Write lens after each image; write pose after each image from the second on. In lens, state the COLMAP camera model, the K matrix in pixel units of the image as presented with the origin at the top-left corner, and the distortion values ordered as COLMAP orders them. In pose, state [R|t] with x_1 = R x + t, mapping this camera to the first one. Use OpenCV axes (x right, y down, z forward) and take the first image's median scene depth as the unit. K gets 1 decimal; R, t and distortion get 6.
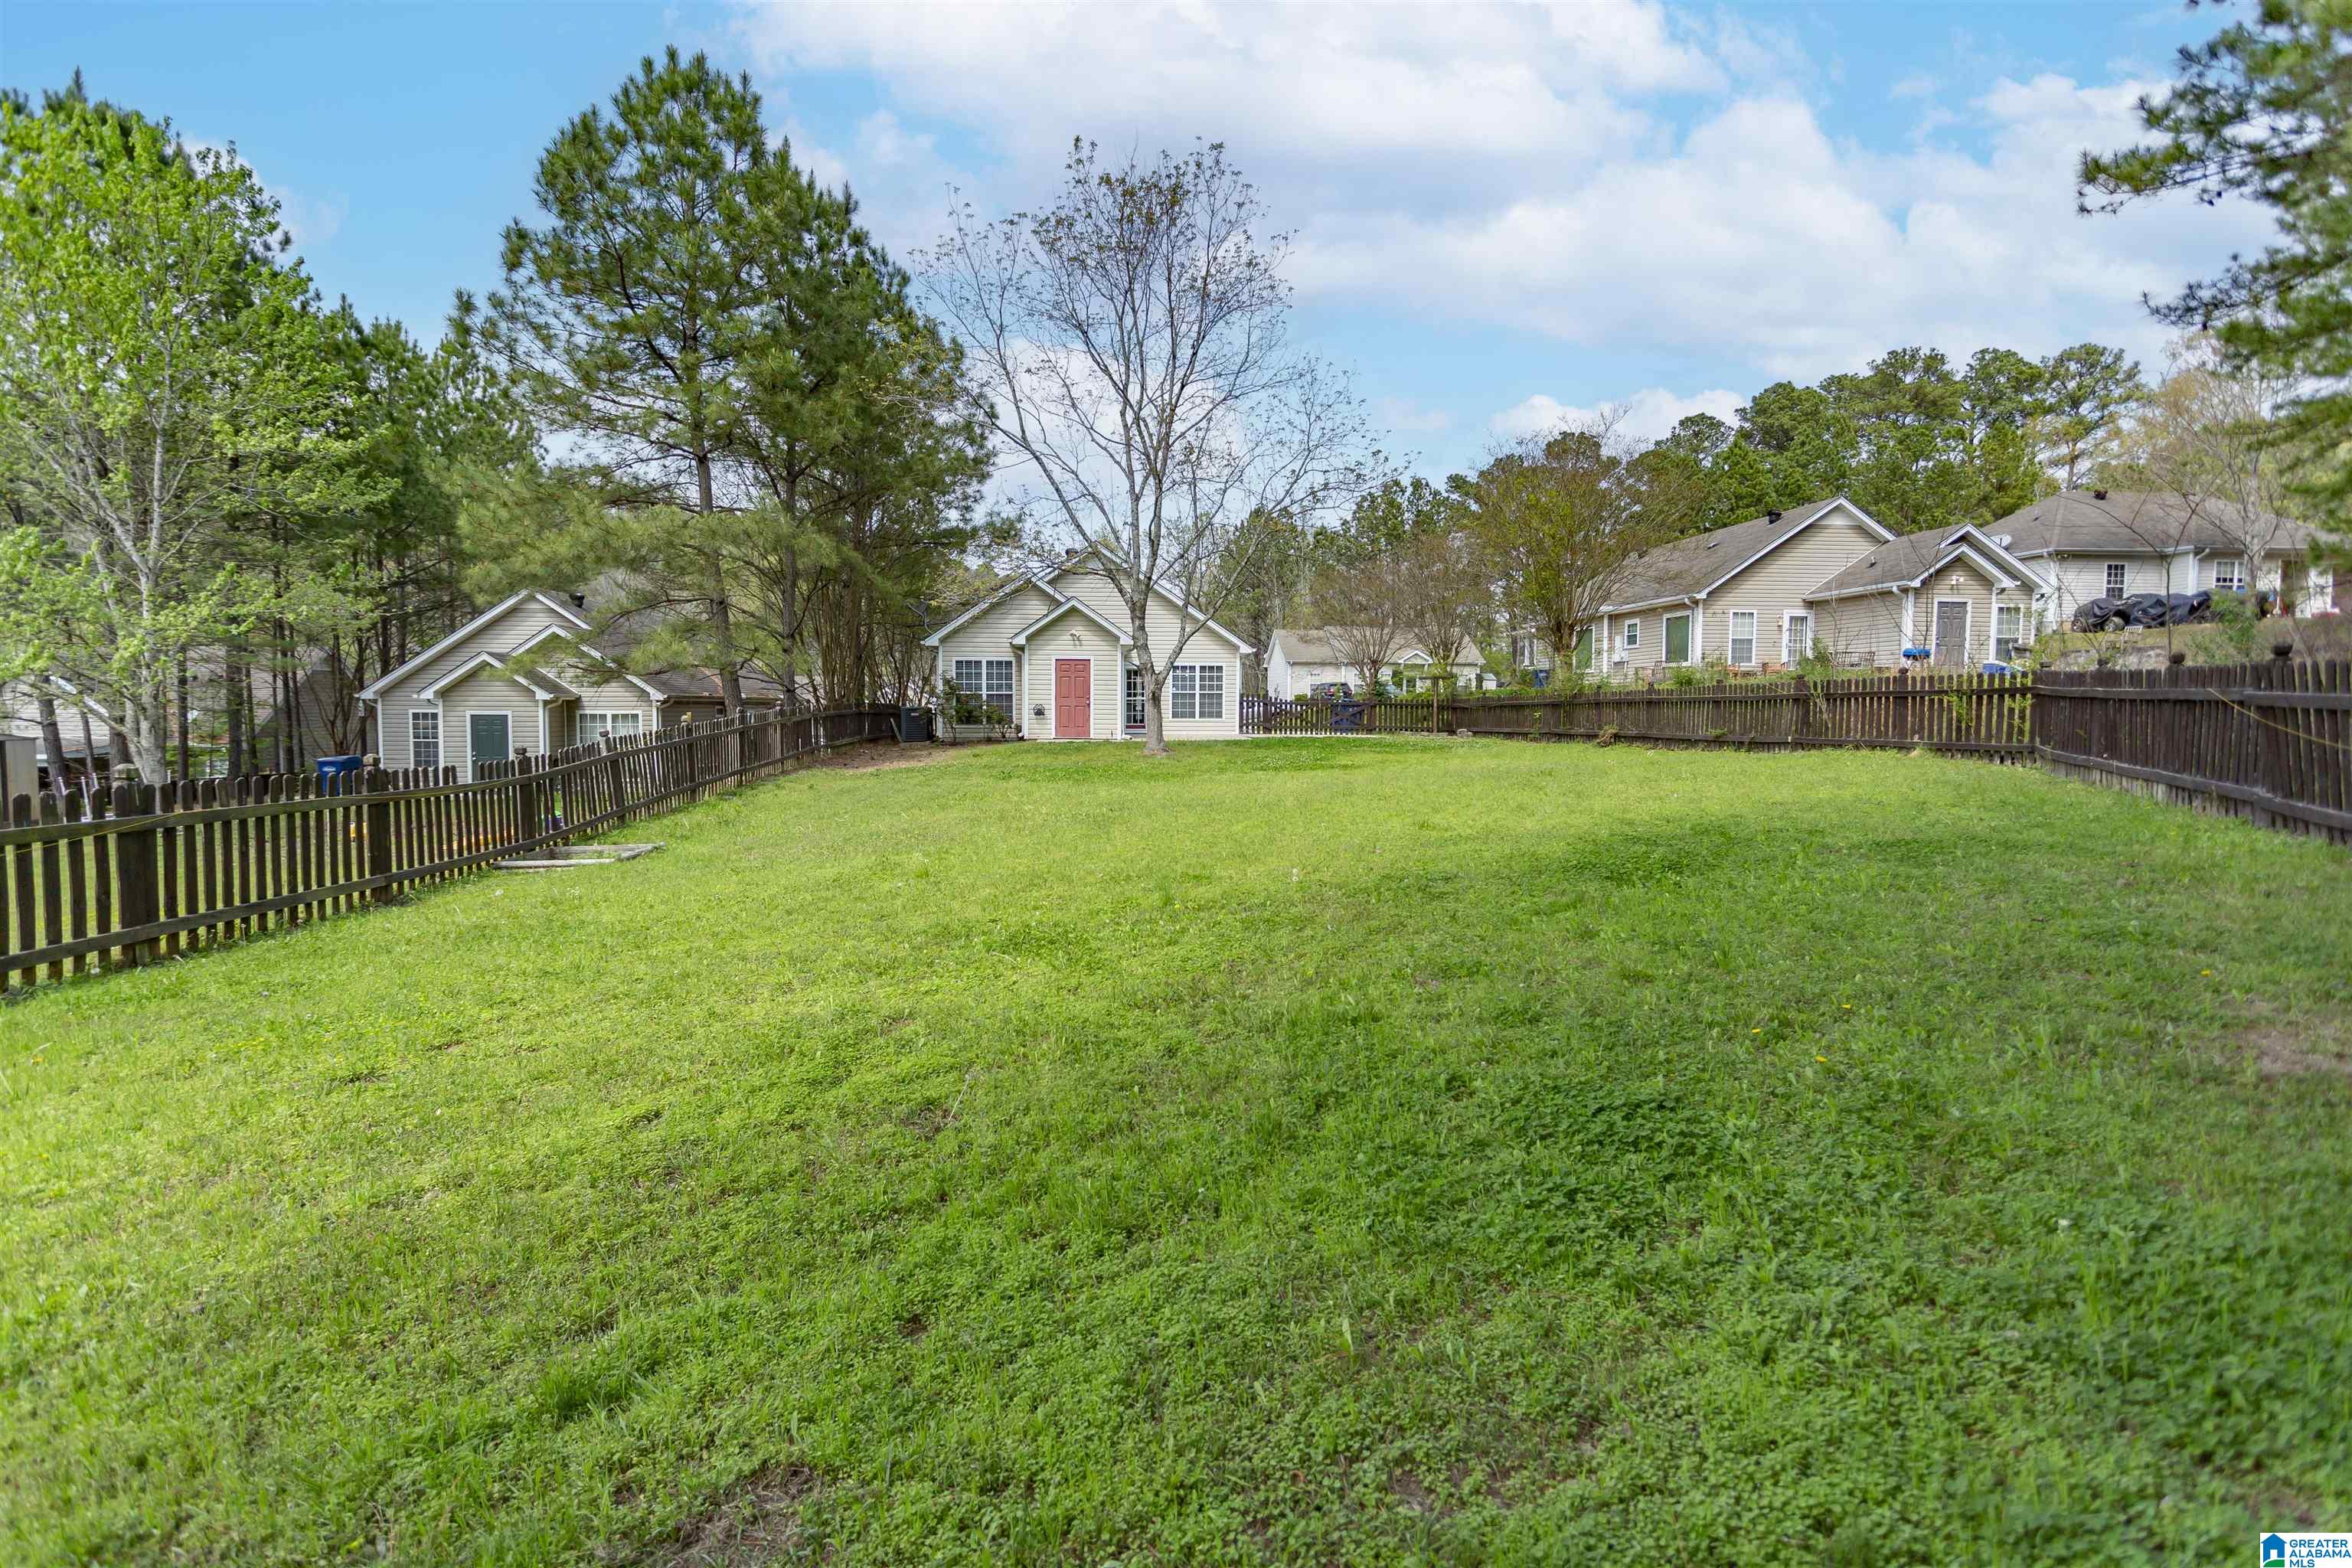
lens RADIAL K [[1127.7, 0, 1161.2], [0, 1127.7, 767.3], [0, 0, 1]] dist [0.011497, 0.001227]
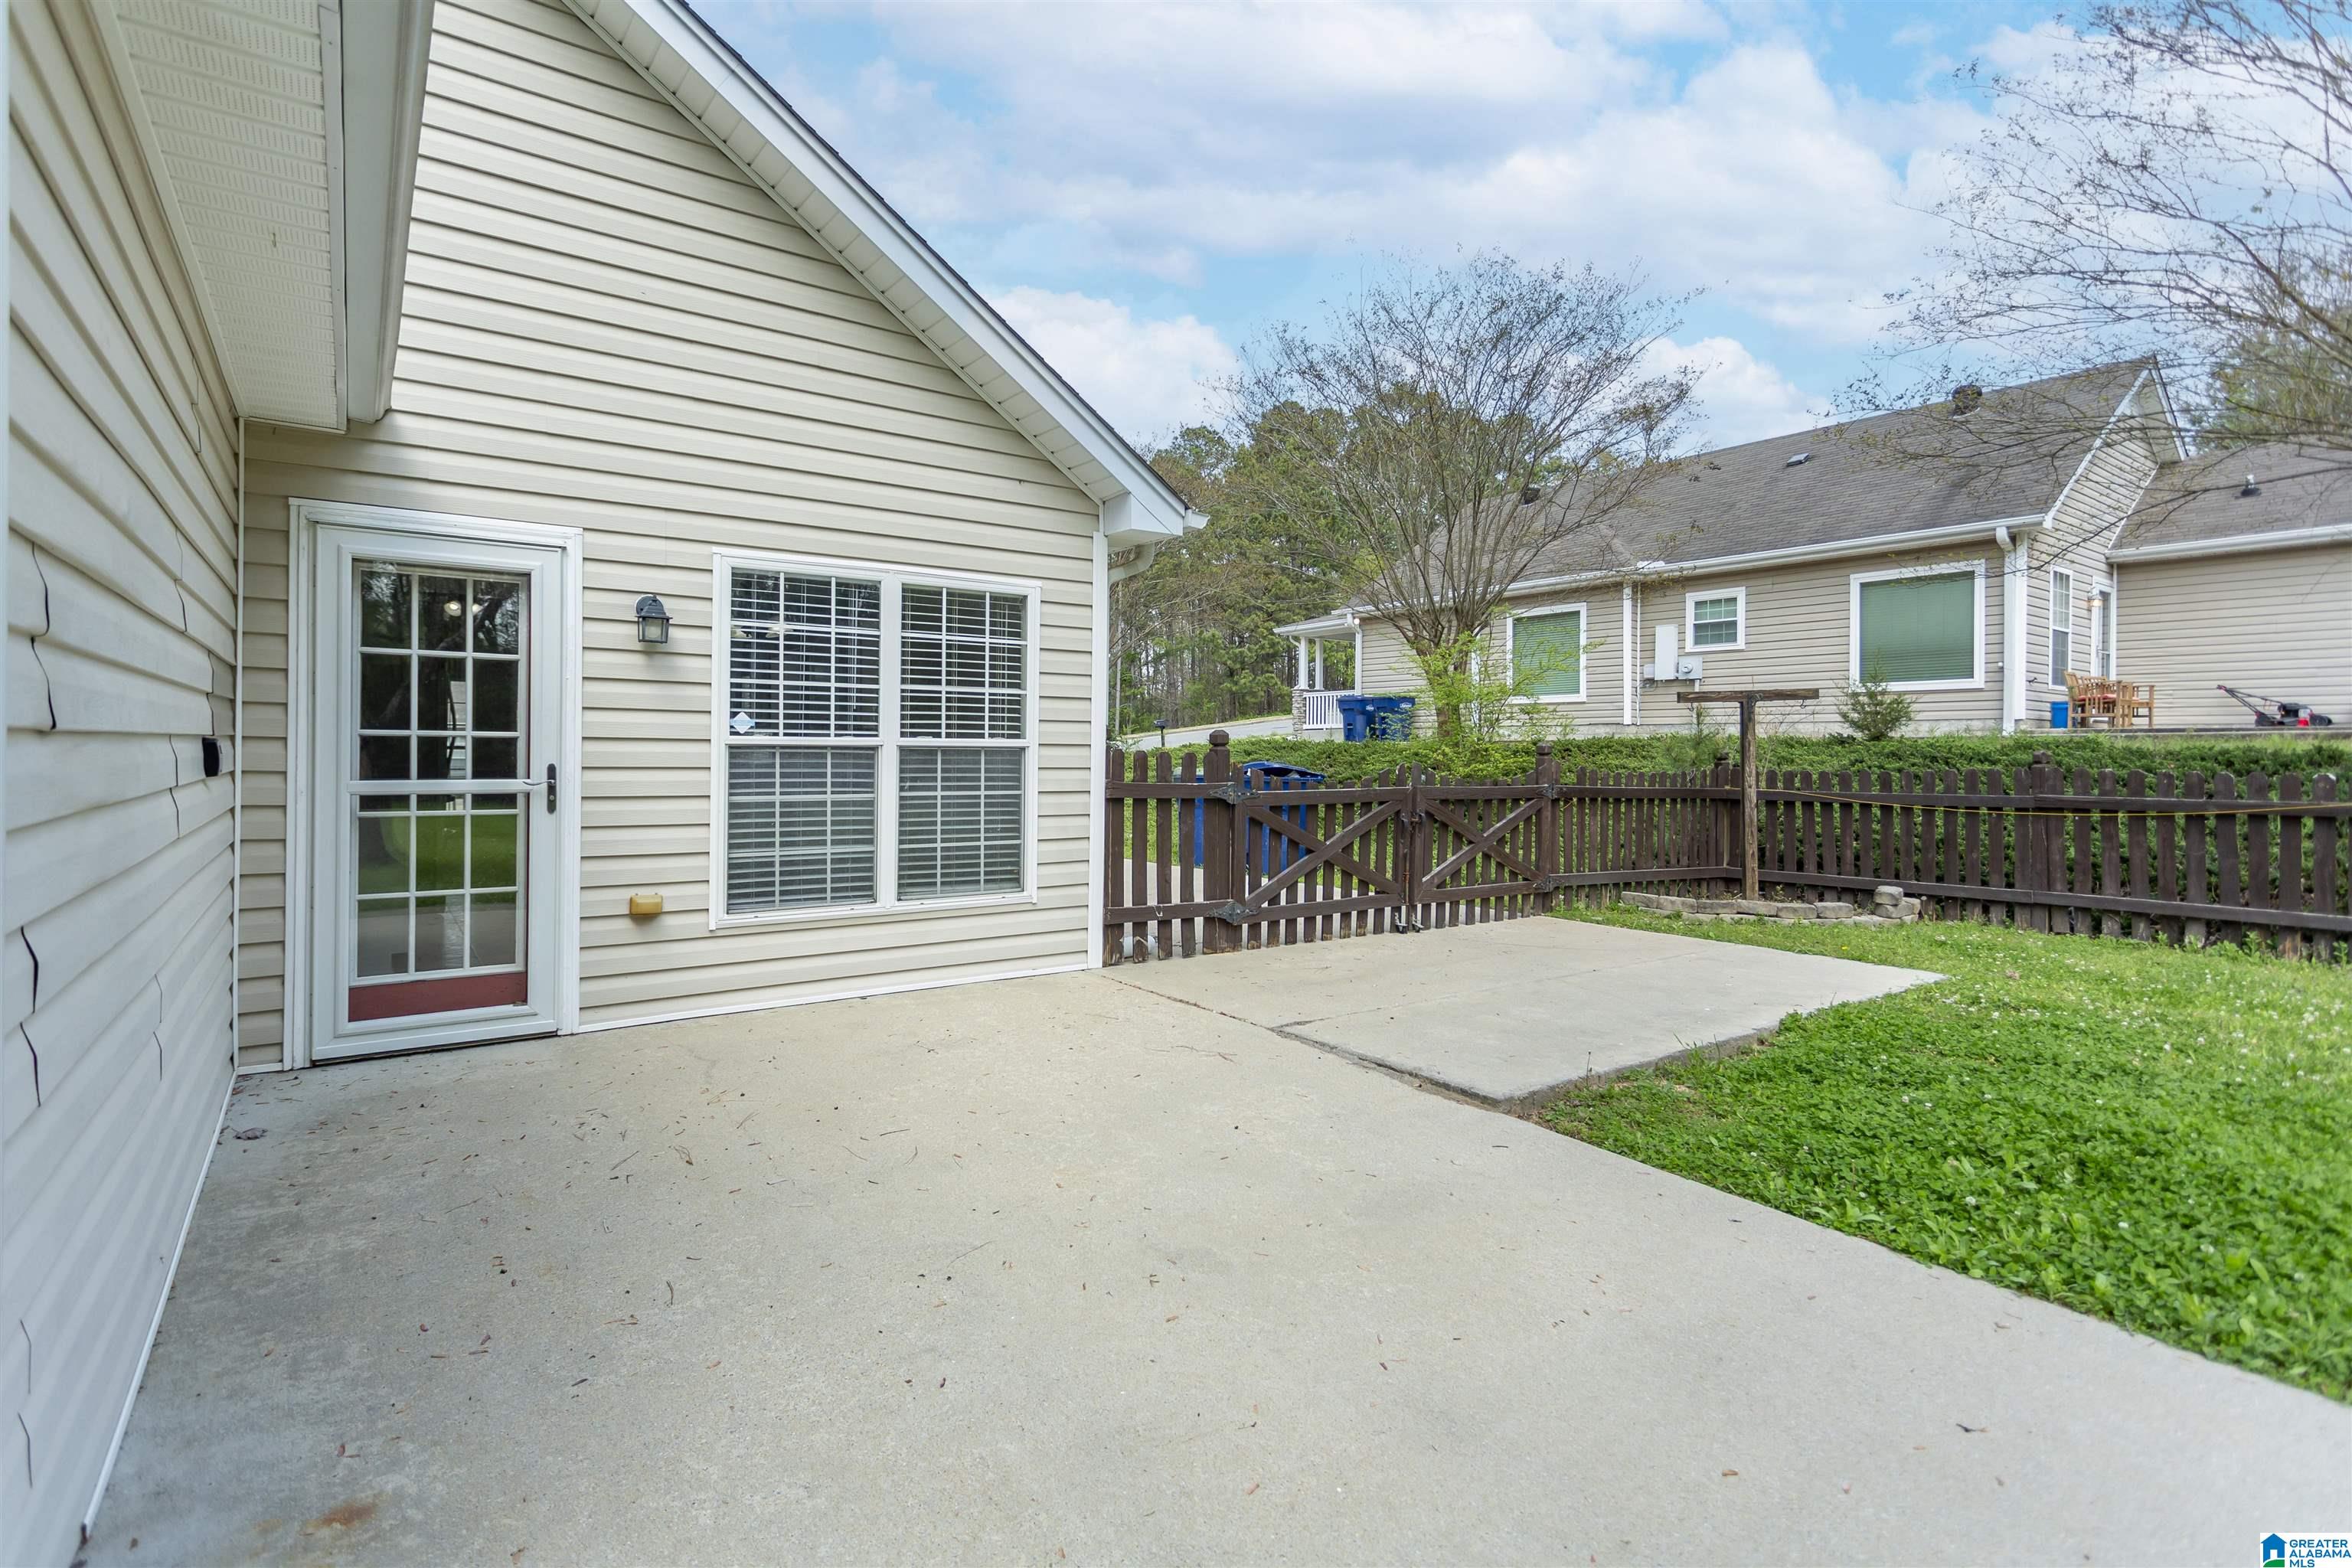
lens RADIAL K [[1127.7, 0, 1161.2], [0, 1127.7, 767.3], [0, 0, 1]] dist [0.011497, 0.001227]
pose [[0.853872, -0.003734, 0.520469, -0.020436], [0.024091, 0.999186, -0.032354, -0.056468], [-0.519925, 0.040164, 0.853267, 0.836356]]
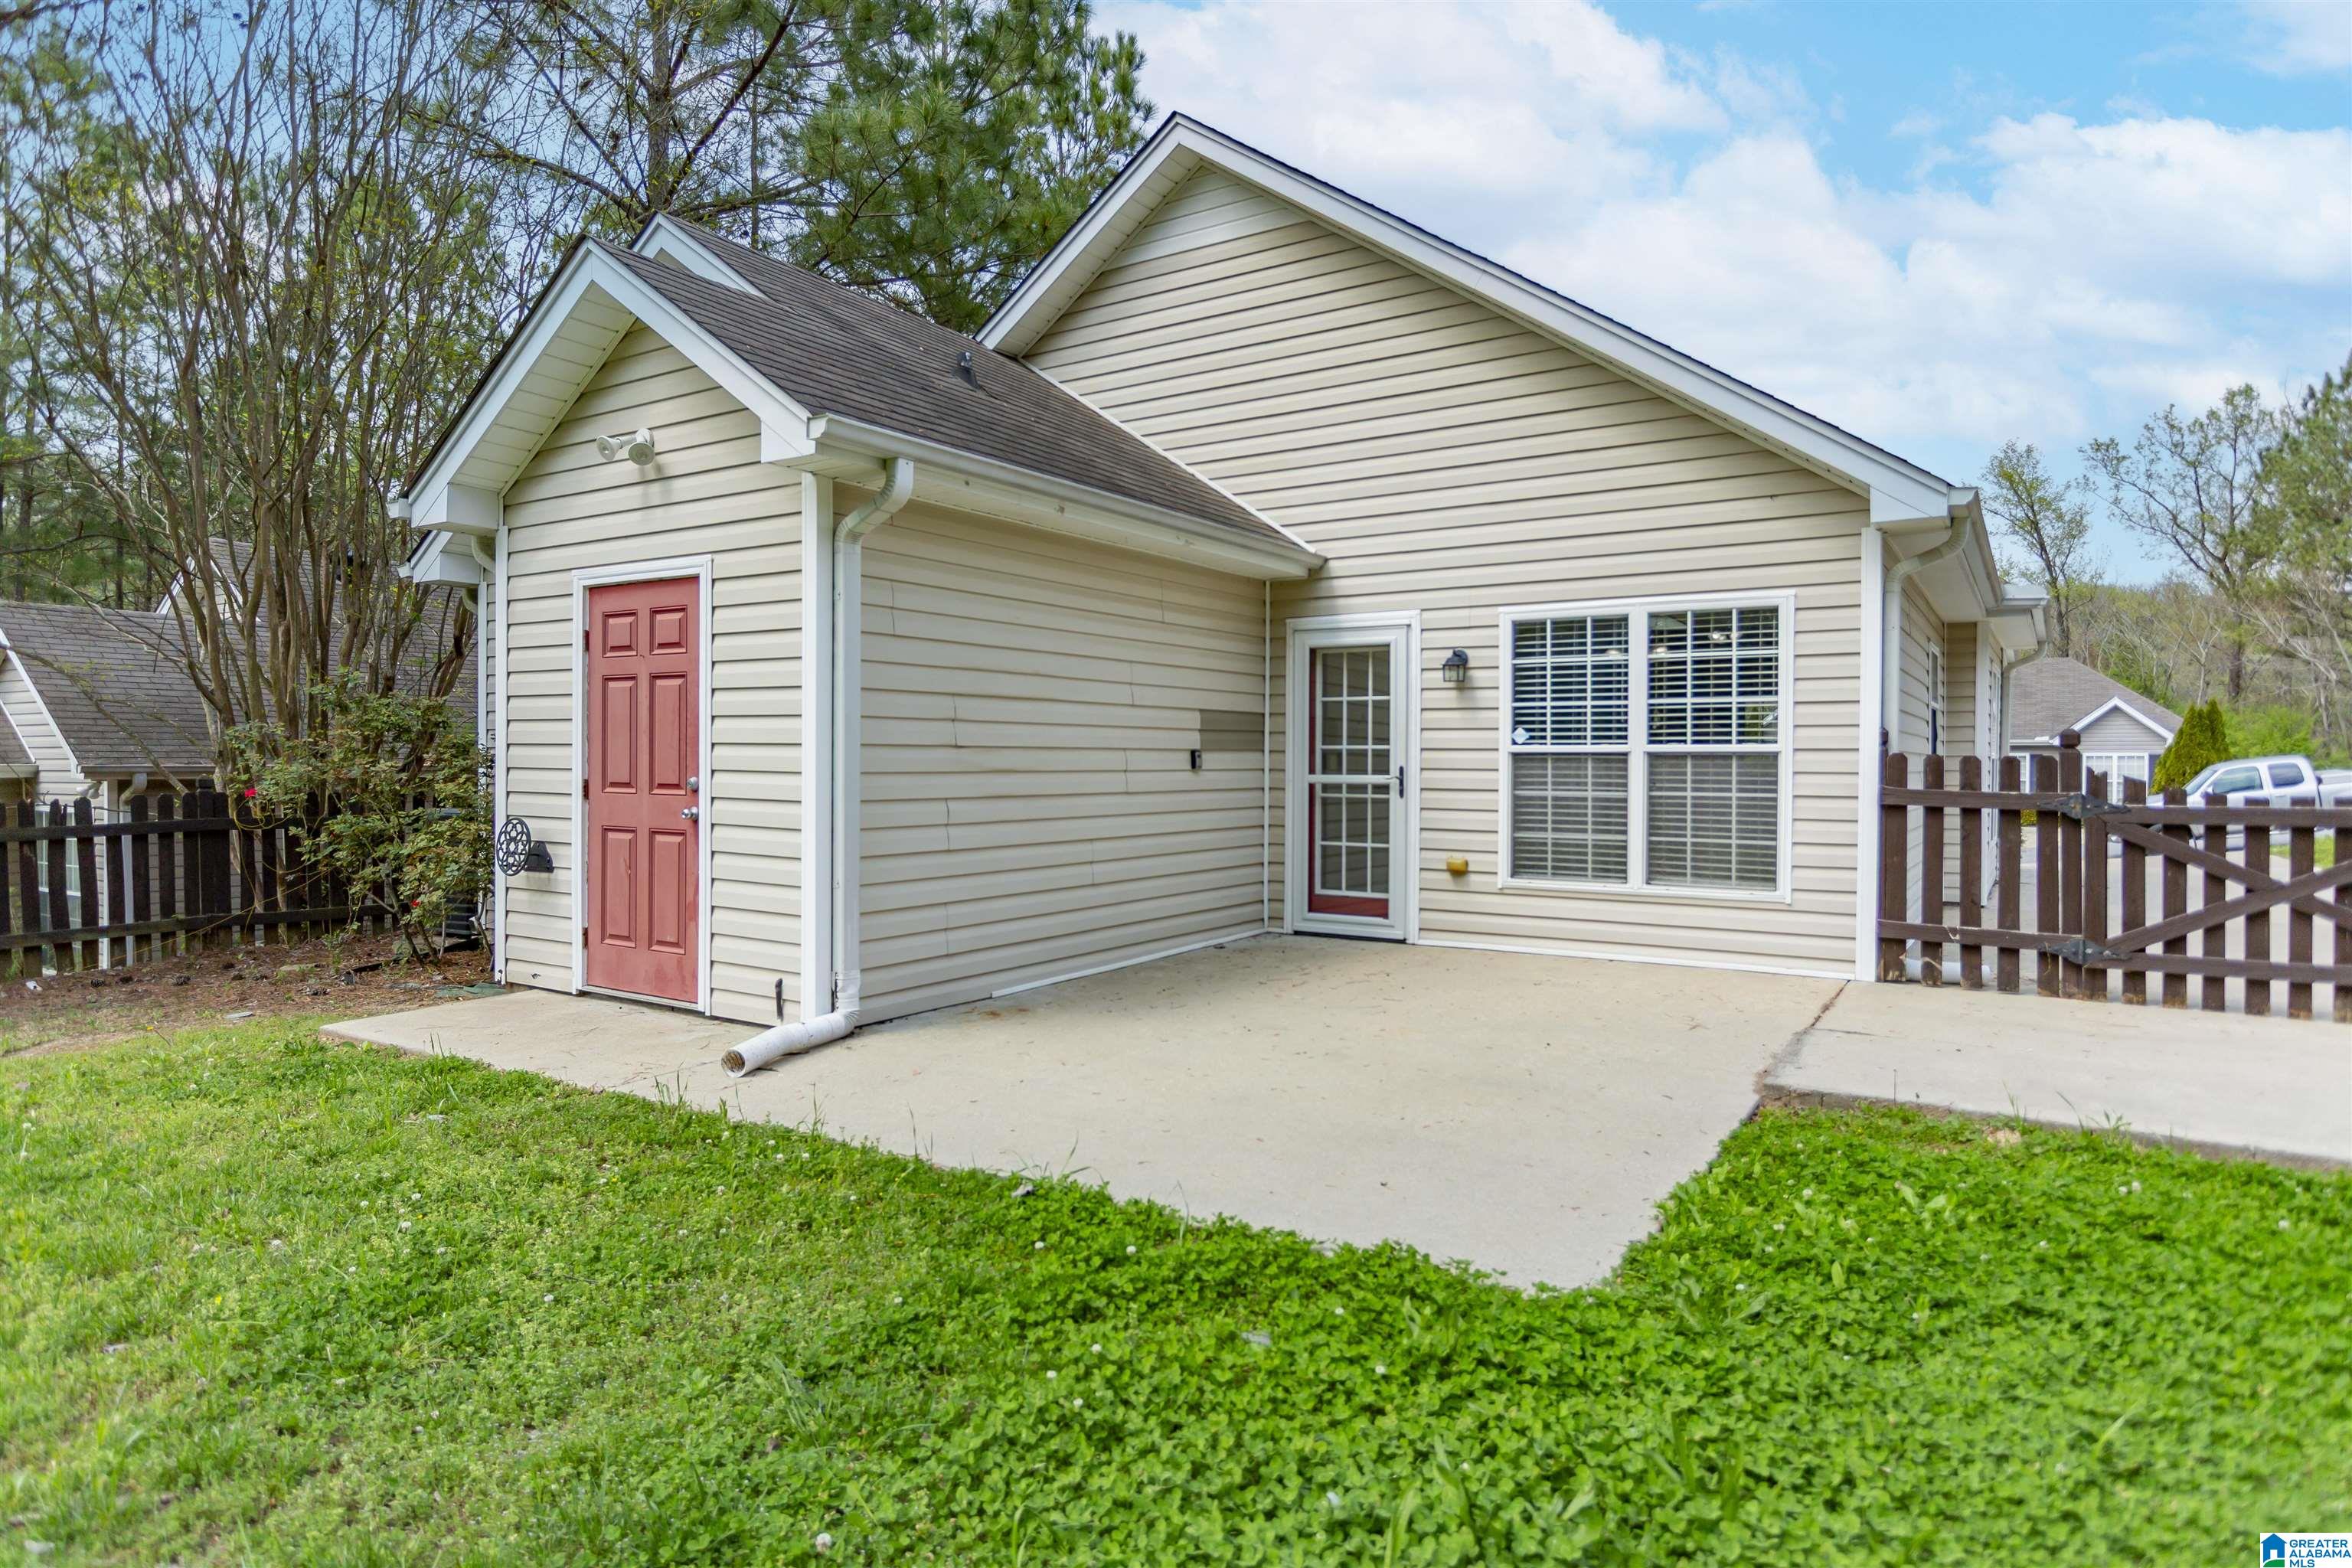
lens RADIAL K [[1326.5, 0, 1176.0], [0, 1326.5, 784.0], [0, 0, 1]] dist [-0.020152, -0.000199]
pose [[0.793110, 0.011064, -0.608978, 0.108758], [-0.031916, 0.999216, -0.023413, -0.052460], [0.608242, 0.038006, 0.792842, 0.768106]]
